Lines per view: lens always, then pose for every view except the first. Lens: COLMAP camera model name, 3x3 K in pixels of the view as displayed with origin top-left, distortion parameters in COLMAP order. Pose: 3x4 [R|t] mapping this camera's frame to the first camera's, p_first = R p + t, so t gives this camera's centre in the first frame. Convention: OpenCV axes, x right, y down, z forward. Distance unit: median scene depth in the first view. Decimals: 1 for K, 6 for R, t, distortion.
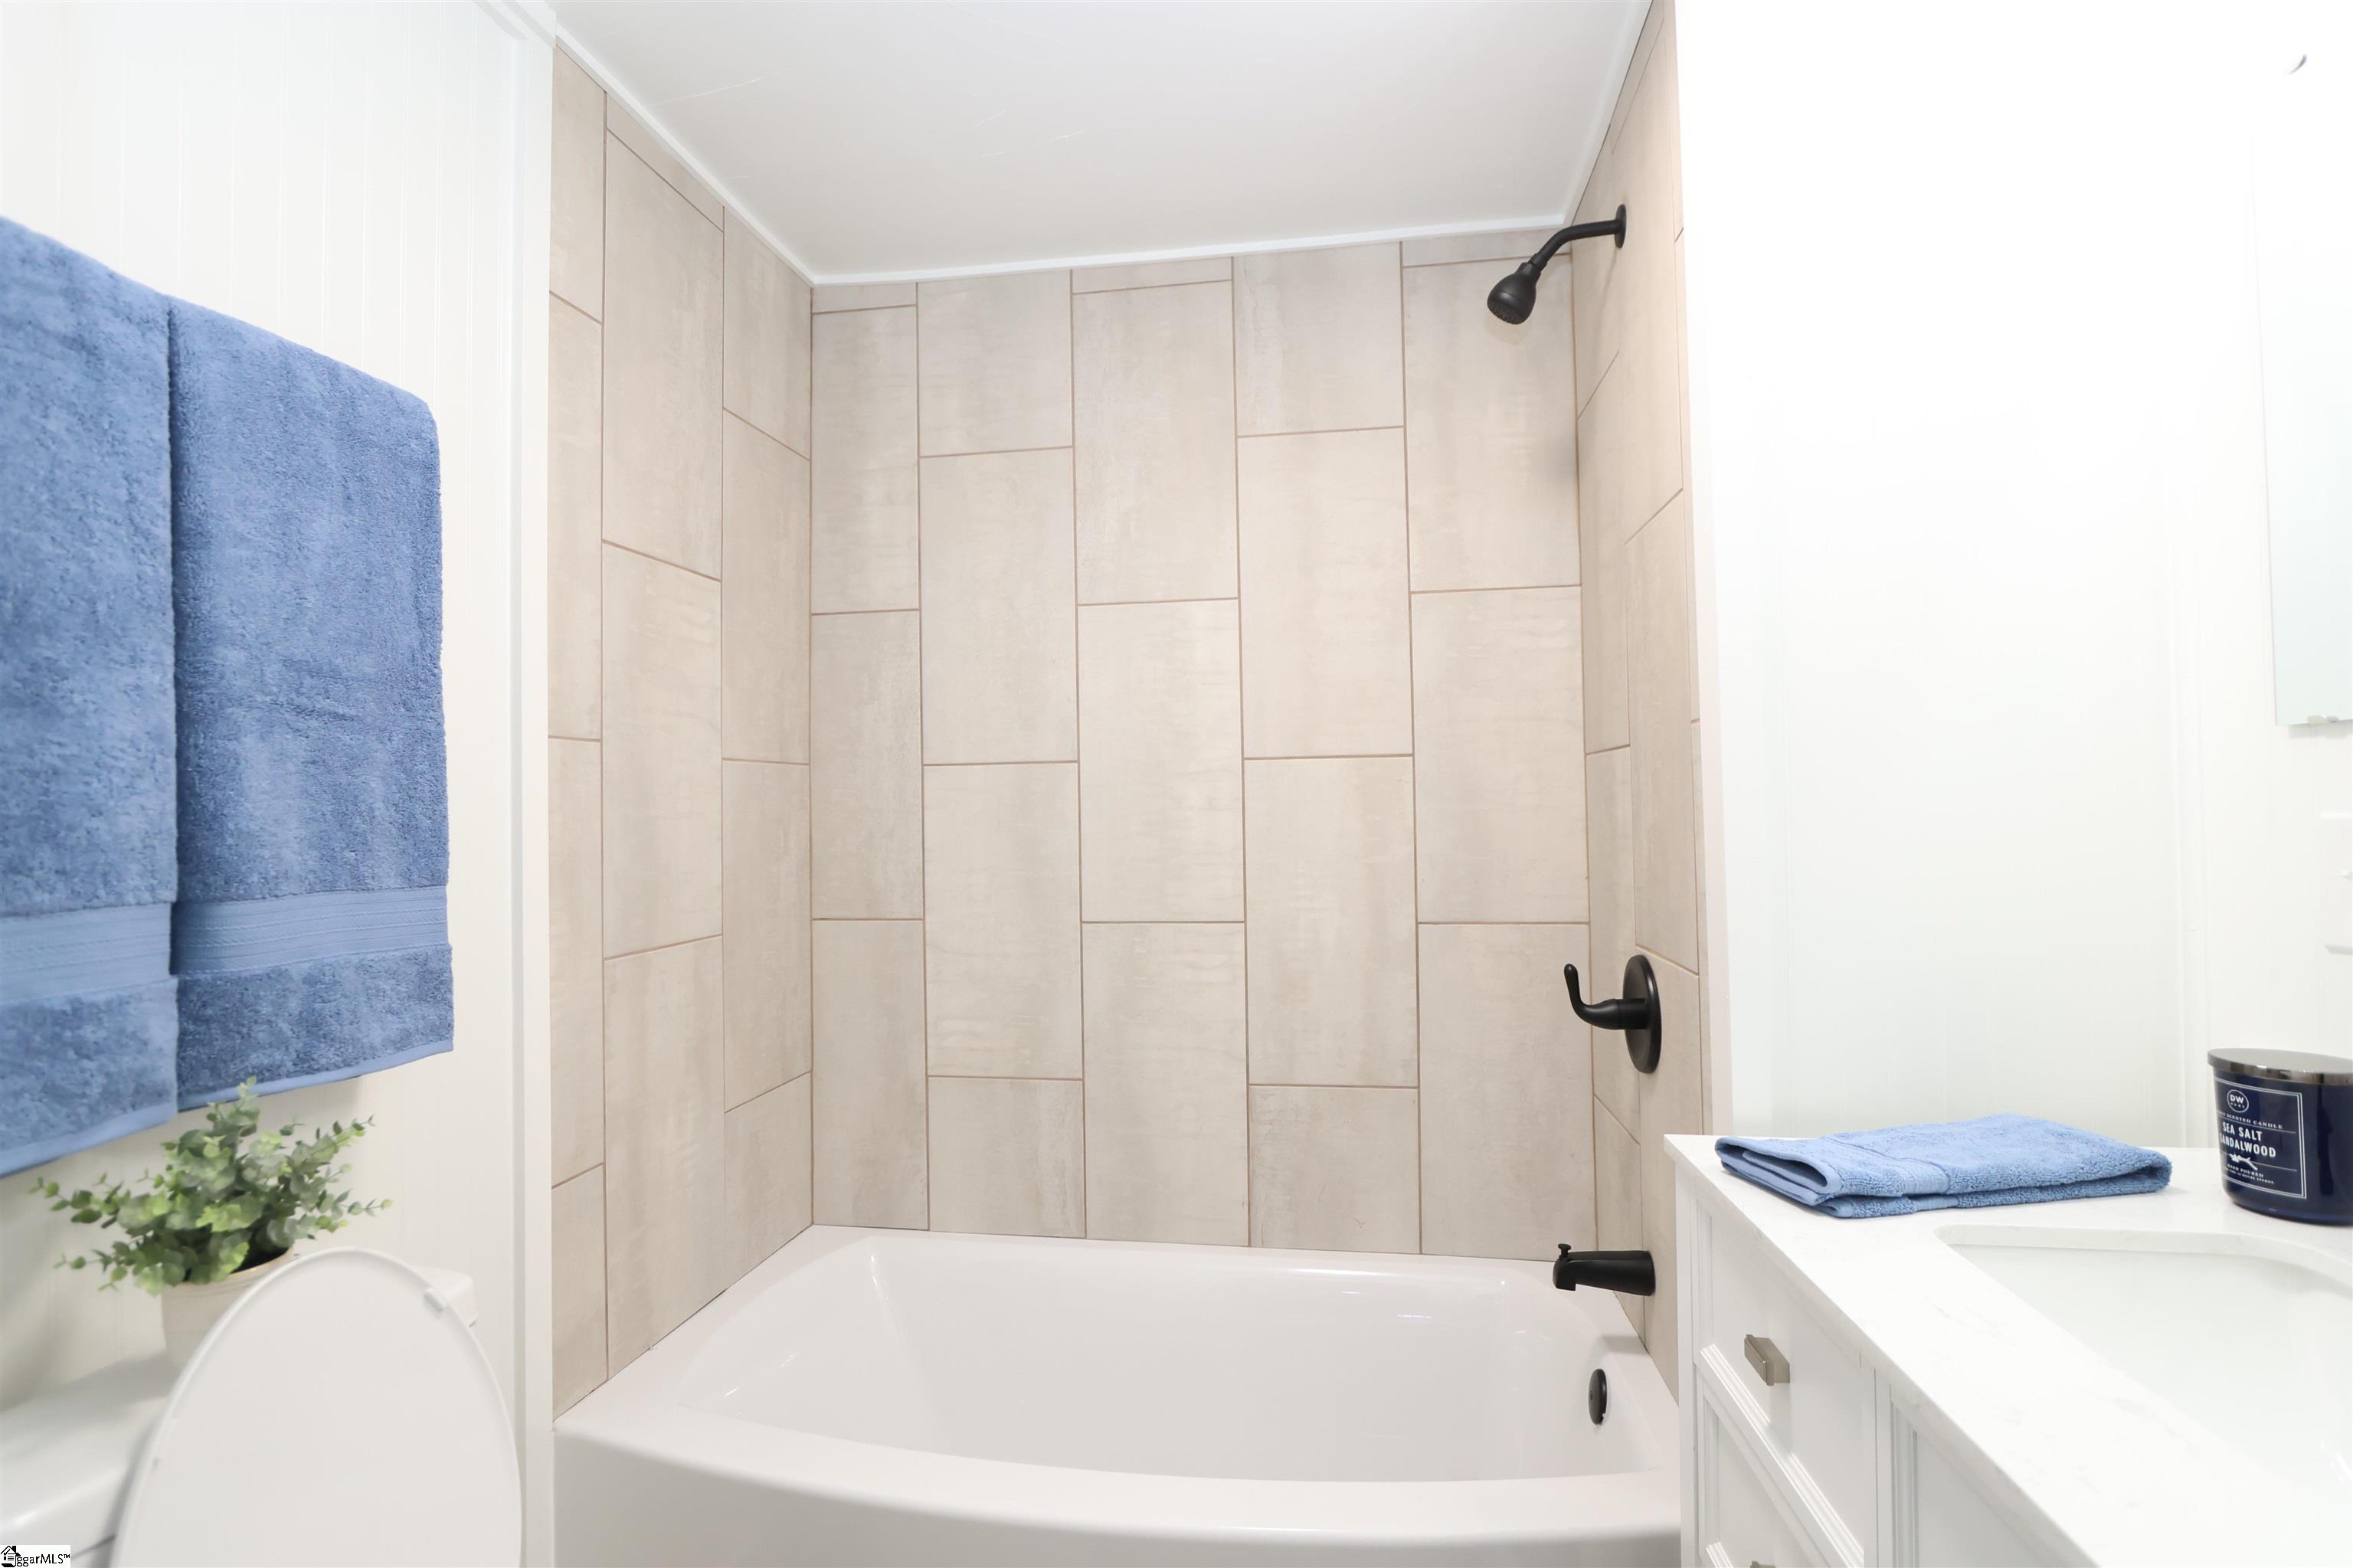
lens RADIAL K [[1145.8, 0, 1167.9], [0, 1145.8, 795.7], [0, 0, 1]] dist [-0.013392, 0.001213]
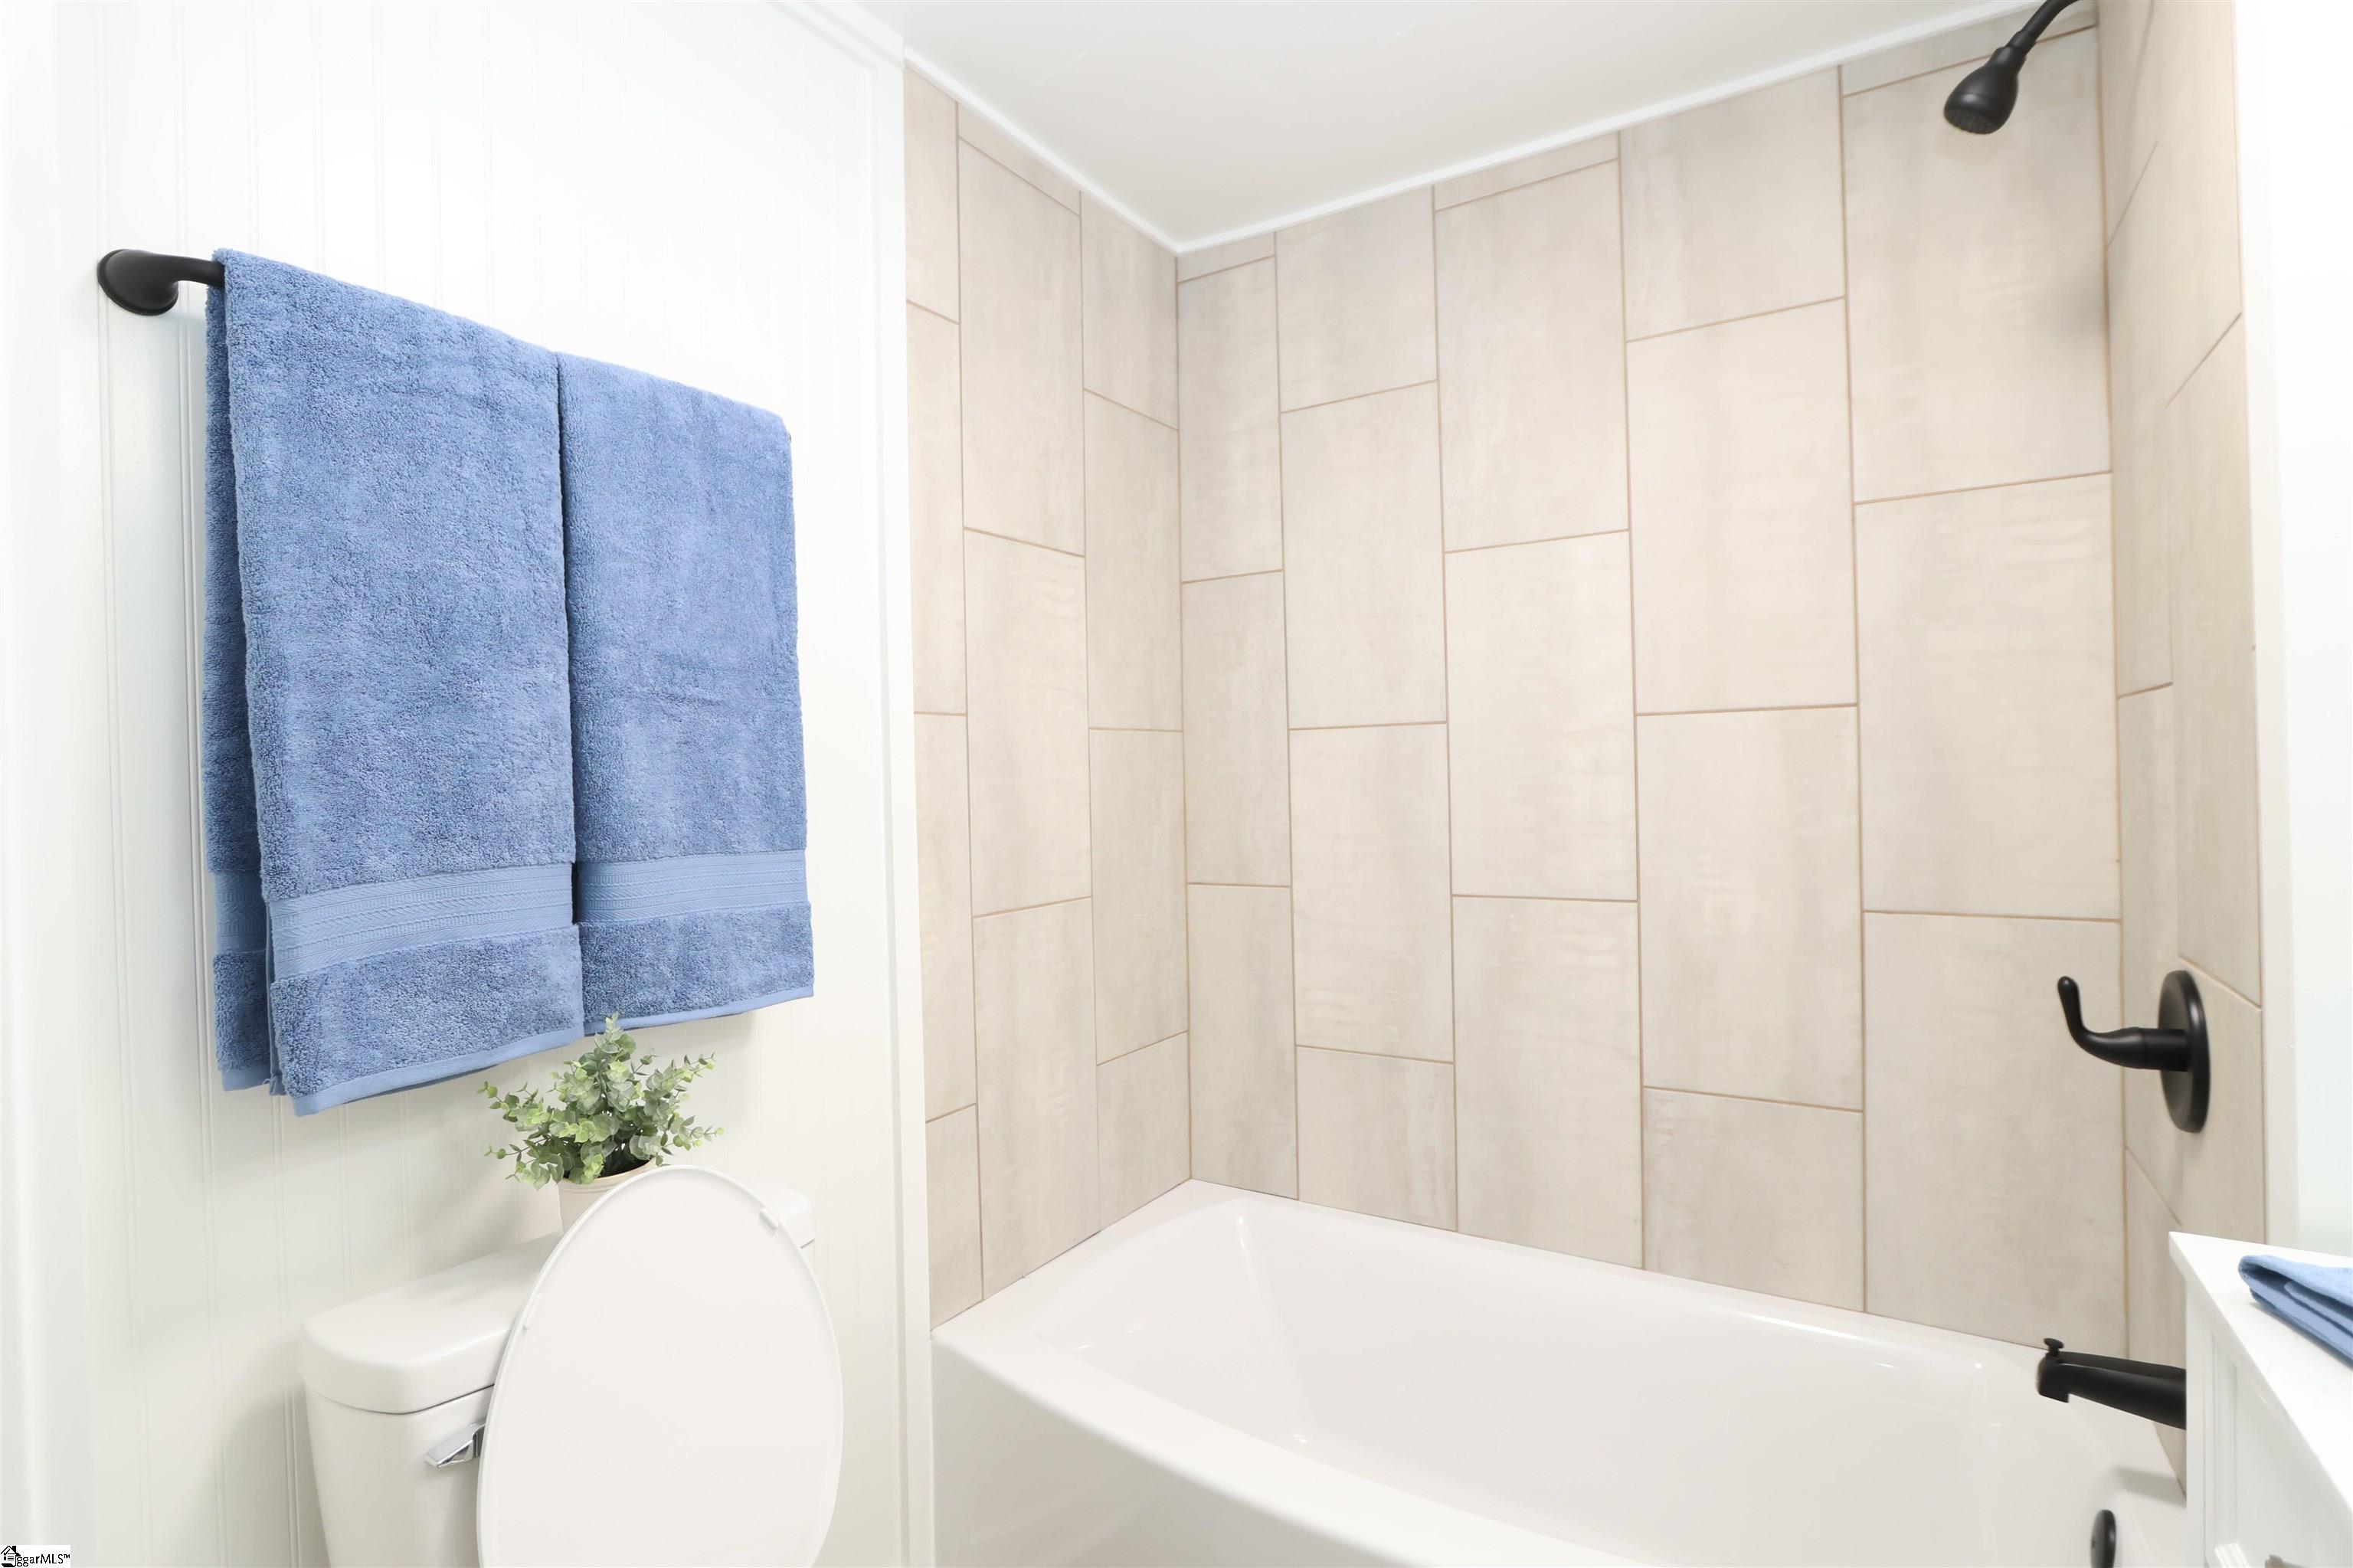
lens RADIAL K [[1134.3, 0, 1170.3], [0, 1134.3, 792.6], [0, 0, 1]] dist [-0.018439, 0.004575]
pose [[0.919108, -0.000052, -0.394007, 0.085870], [0.012914, 0.999467, 0.029995, -0.003728], [0.393795, -0.032657, 0.918618, 0.076350]]
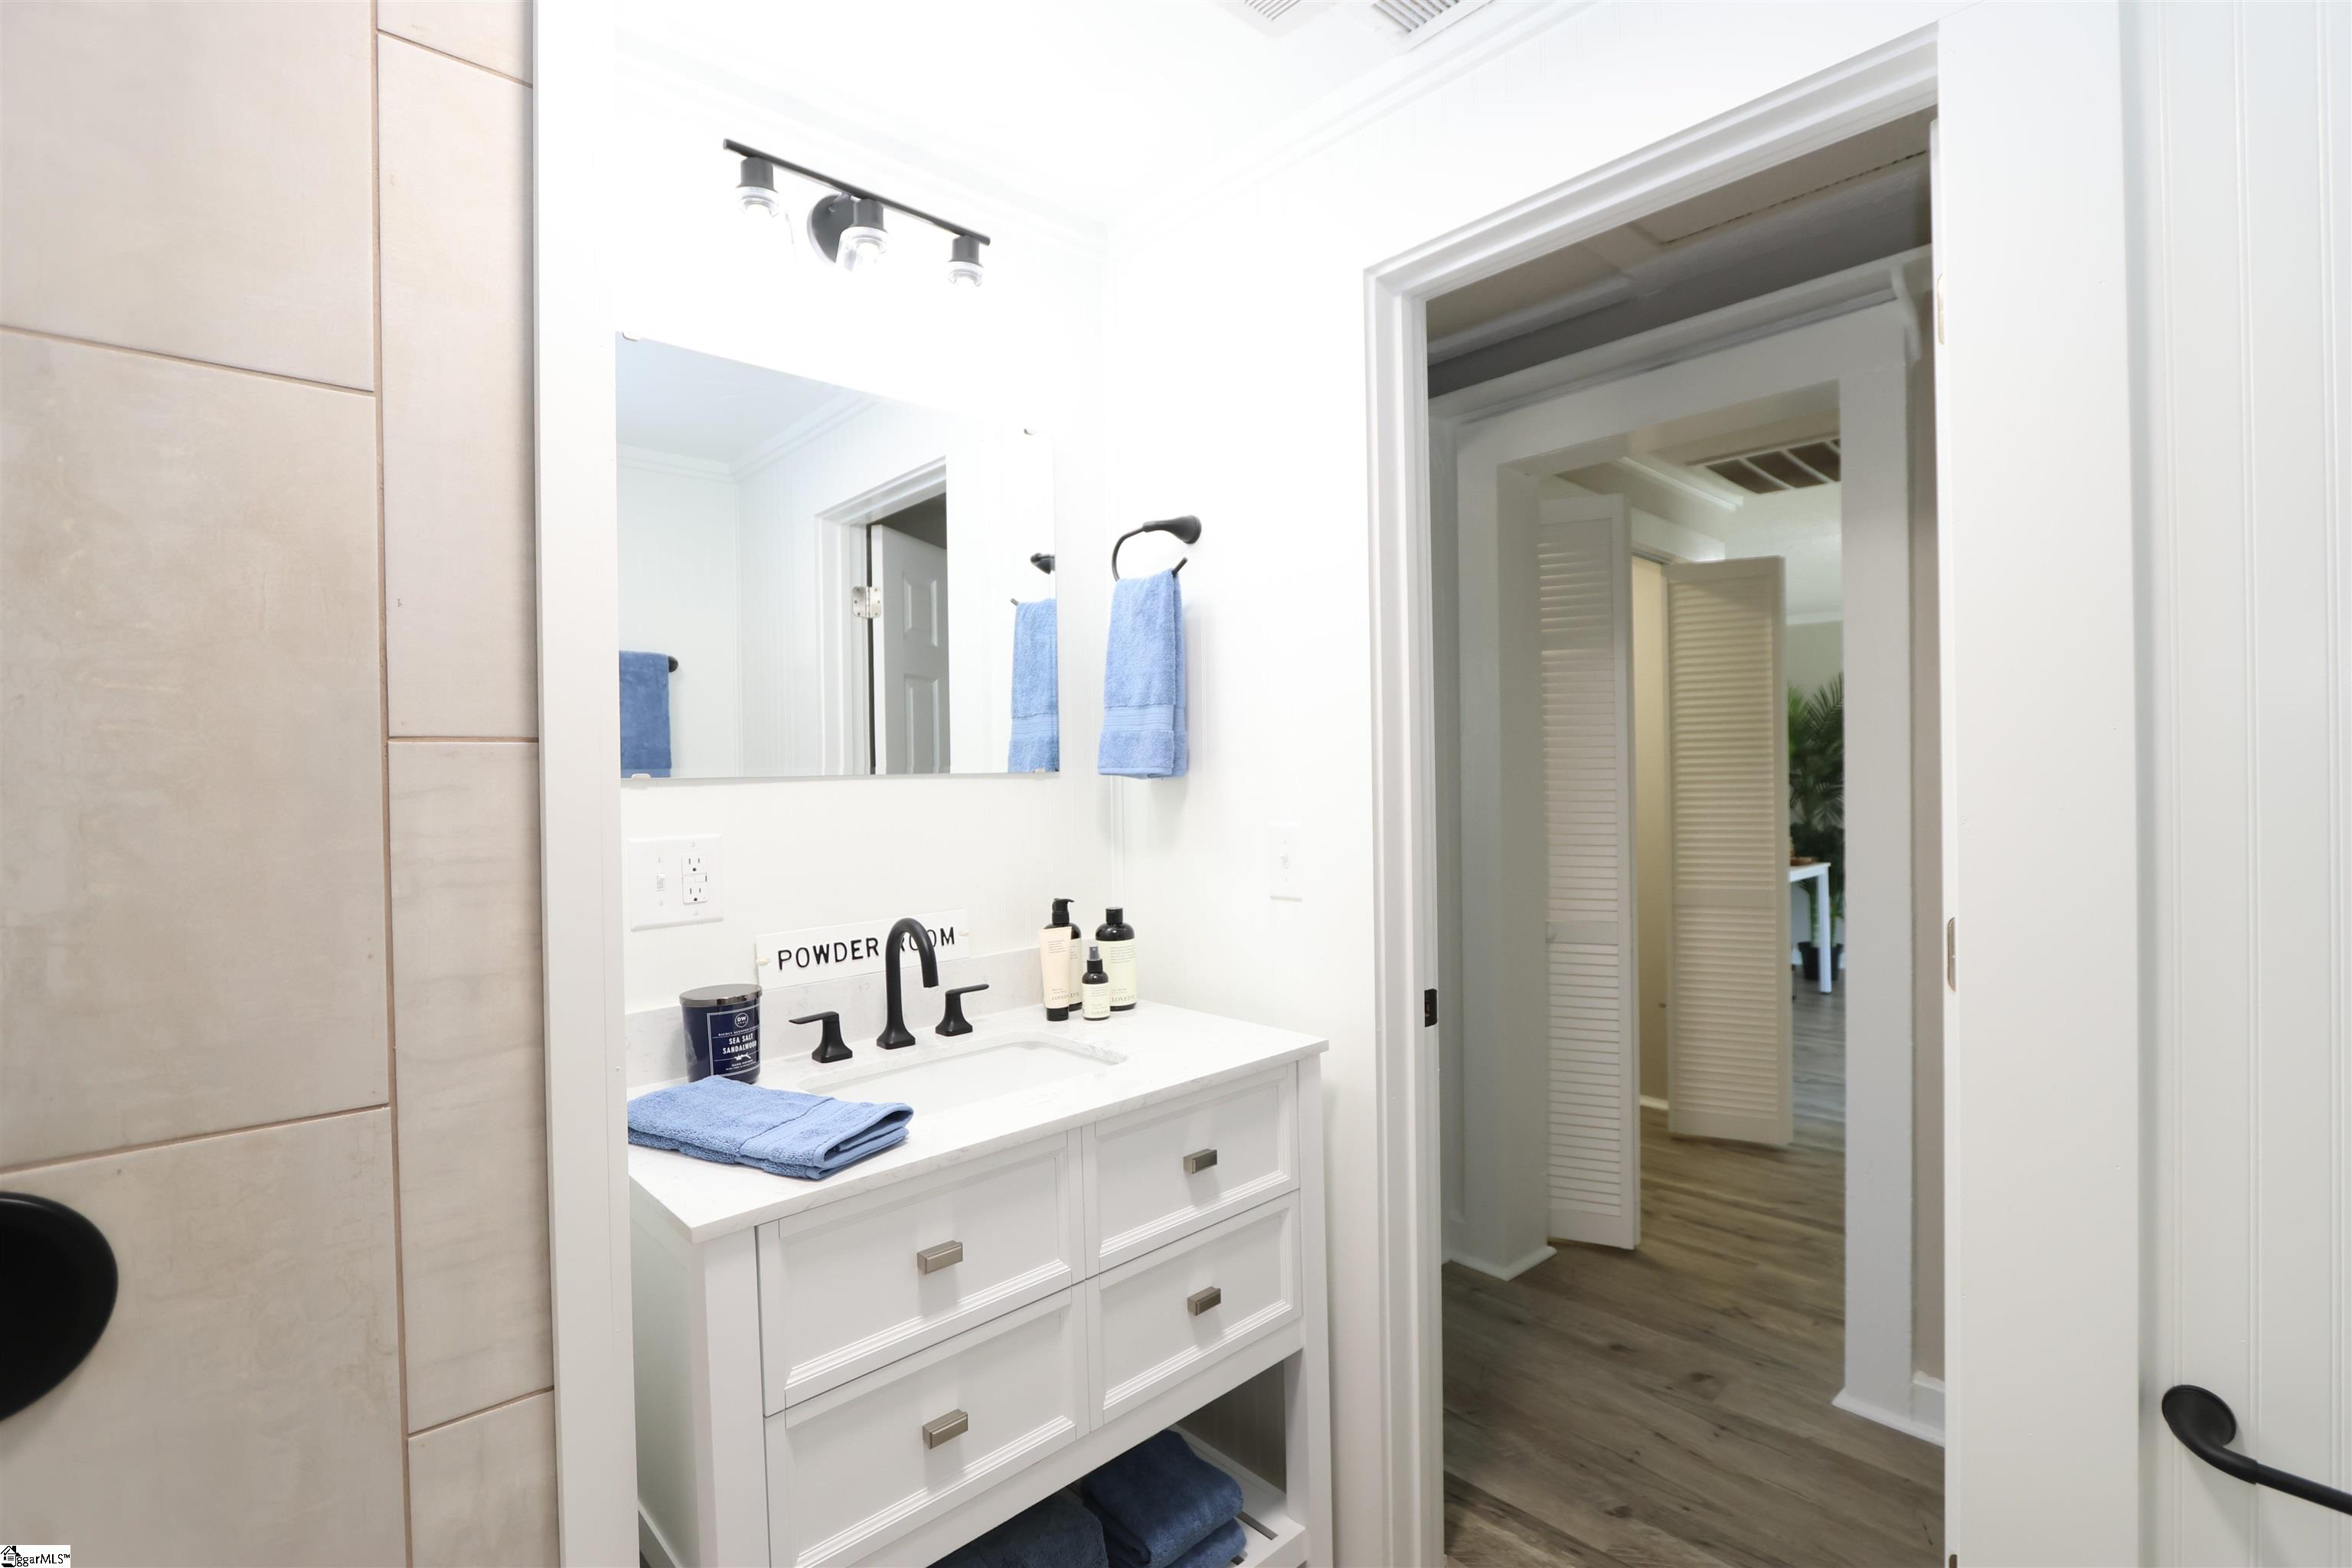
lens RADIAL K [[1067.7, 0, 1198.9], [0, 1067.7, 788.8], [0, 0, 1]] dist [-0.016496, 0.001610]
pose [[-0.794537, 0.018256, 0.606942, -0.230512], [0.017971, 0.999817, -0.006548, -0.015243], [-0.606950, 0.005705, -0.794719, 0.886117]]
